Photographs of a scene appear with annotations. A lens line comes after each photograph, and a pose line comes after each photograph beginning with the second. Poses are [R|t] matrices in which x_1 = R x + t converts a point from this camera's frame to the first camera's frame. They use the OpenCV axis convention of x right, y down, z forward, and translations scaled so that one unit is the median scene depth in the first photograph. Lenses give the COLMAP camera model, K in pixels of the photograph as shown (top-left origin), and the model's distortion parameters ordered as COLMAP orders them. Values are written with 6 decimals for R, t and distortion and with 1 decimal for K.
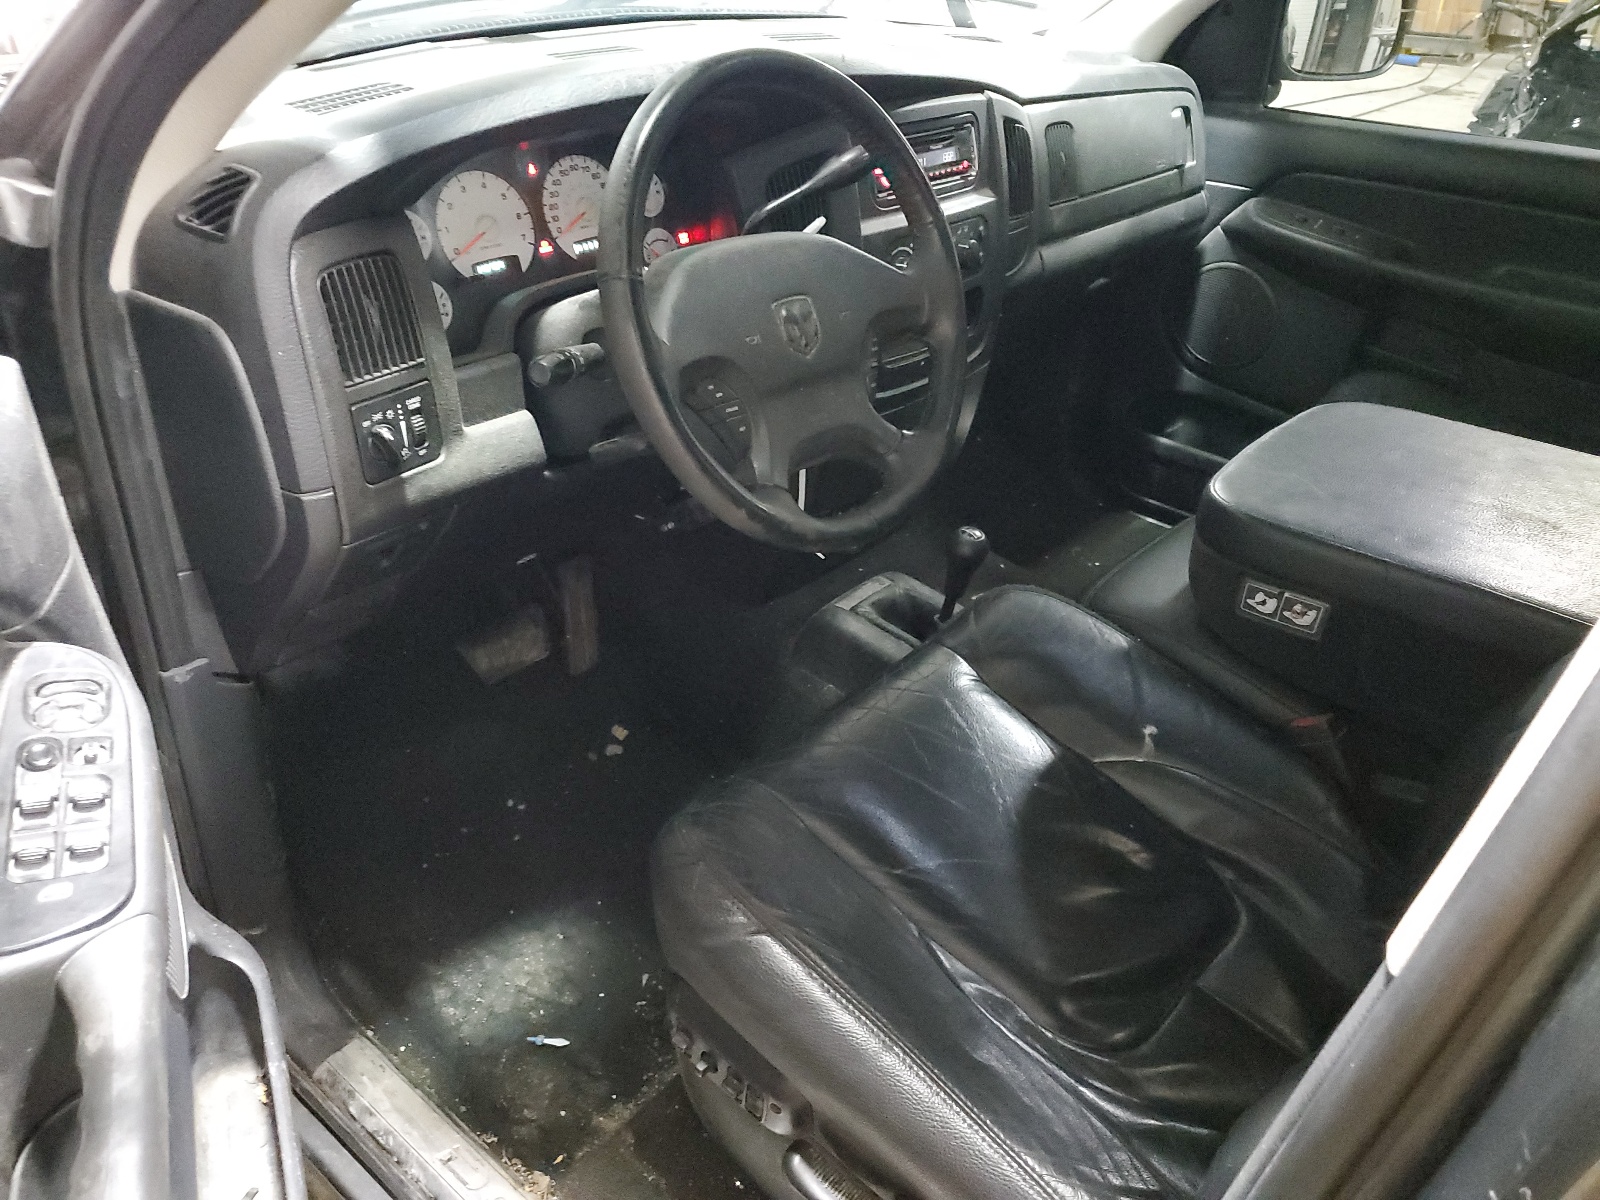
lens RADIAL K [[1230.7, 0, 796.7], [0, 1230.7, 602.5], [0, 0, 1]] dist [0.007209, -0.000299]
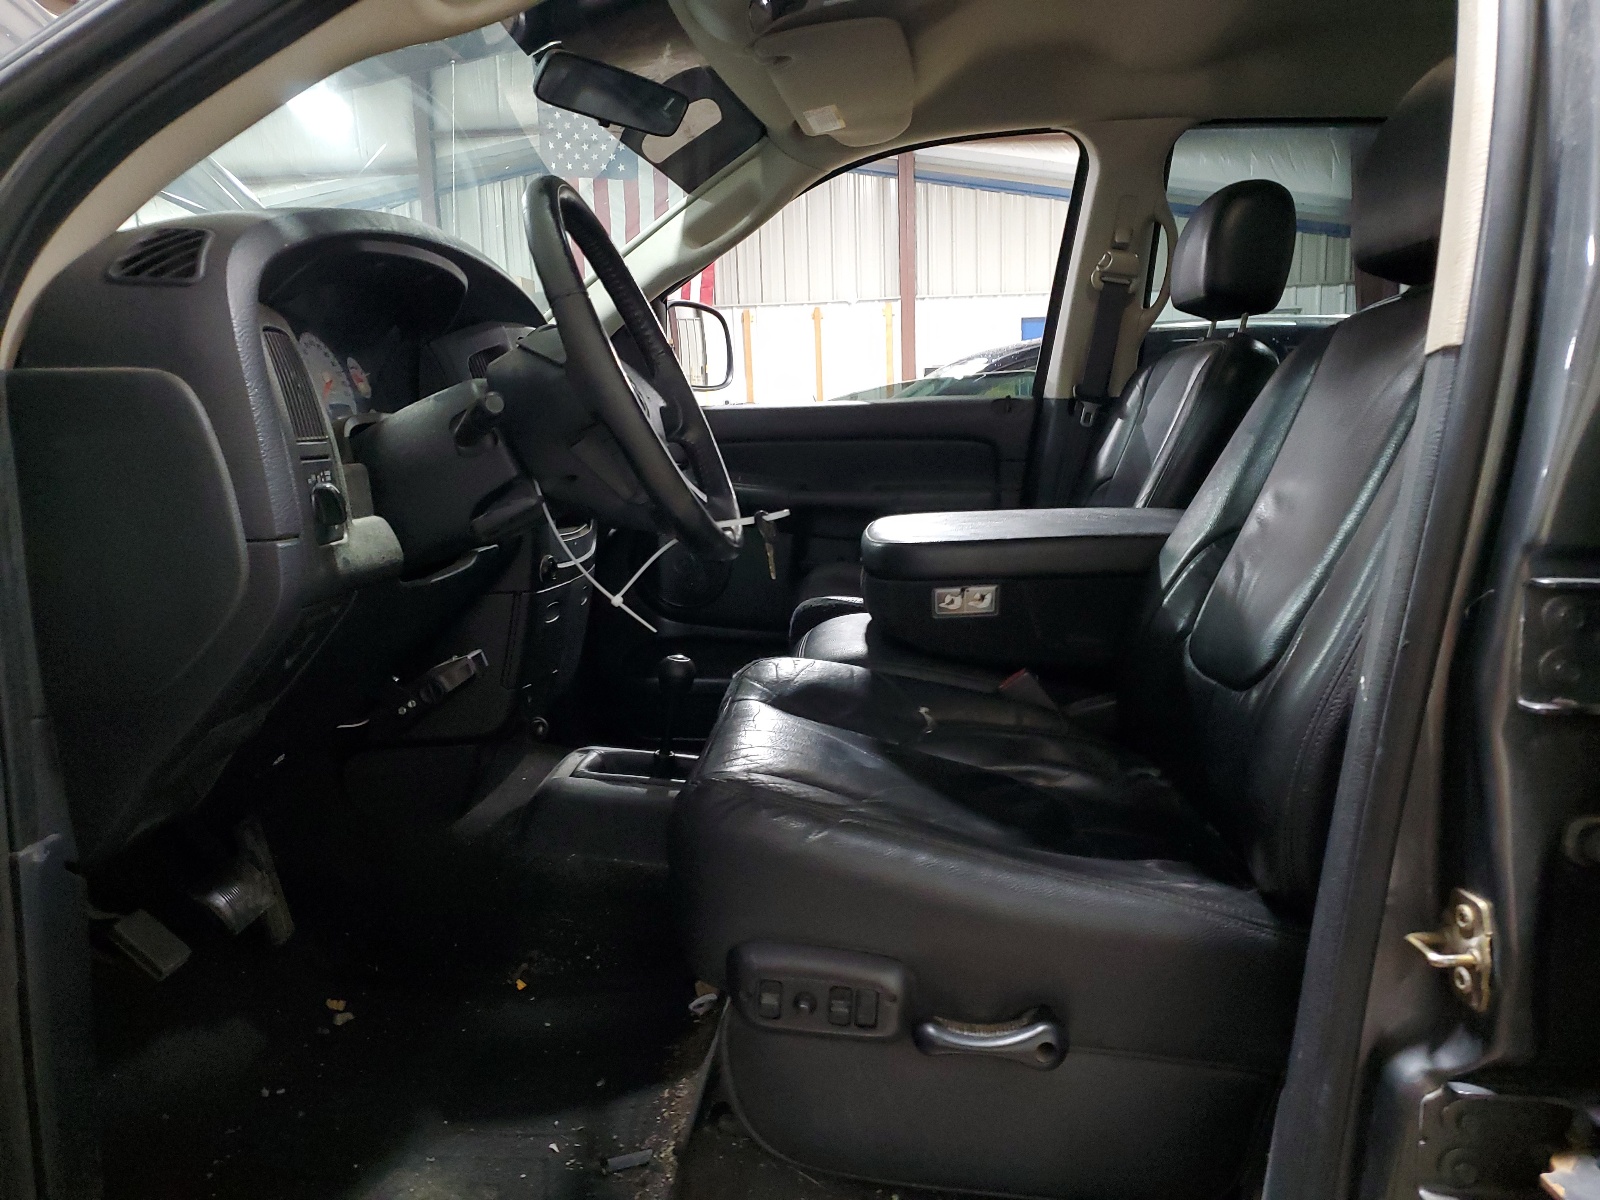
lens RADIAL K [[1230.7, 0, 796.9], [0, 1230.7, 604.0], [0, 0, 1]] dist [0.007209, -0.000299]
pose [[0.795770, -0.149248, 0.586921, -0.536760], [0.354062, 0.900923, -0.250955, 0.280086], [-0.491316, 0.407509, 0.769770, 0.074671]]
